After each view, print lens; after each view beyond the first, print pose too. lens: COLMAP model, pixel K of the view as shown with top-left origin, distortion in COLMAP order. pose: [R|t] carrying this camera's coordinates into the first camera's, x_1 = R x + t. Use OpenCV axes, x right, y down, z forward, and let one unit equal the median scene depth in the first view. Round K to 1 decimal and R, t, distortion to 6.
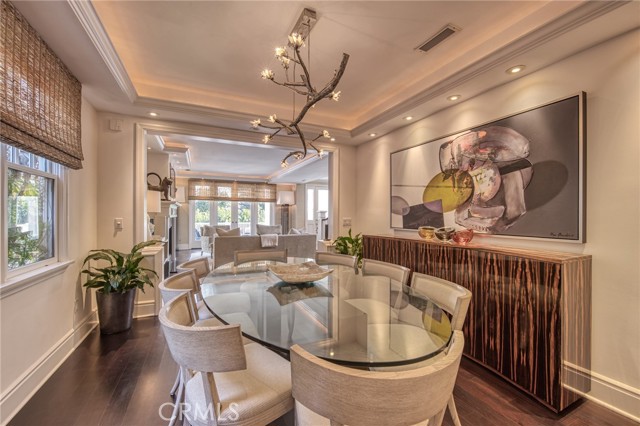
lens RADIAL K [[278.2, 0, 320.9], [0, 278.2, 218.6], [0, 0, 1]] dist [-0.019780, -0.000217]
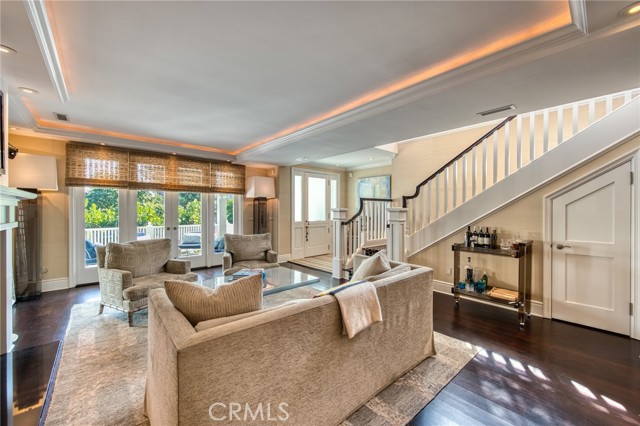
lens RADIAL K [[252.6, 0, 322.1], [0, 252.6, 211.1], [0, 0, 1]] dist [-0.010384, 0.000100]
pose [[0.950887, -0.005675, 0.309486, -0.176067], [0.007638, 0.999958, -0.005133, -0.016756], [-0.309443, 0.007245, 0.950890, 0.415316]]
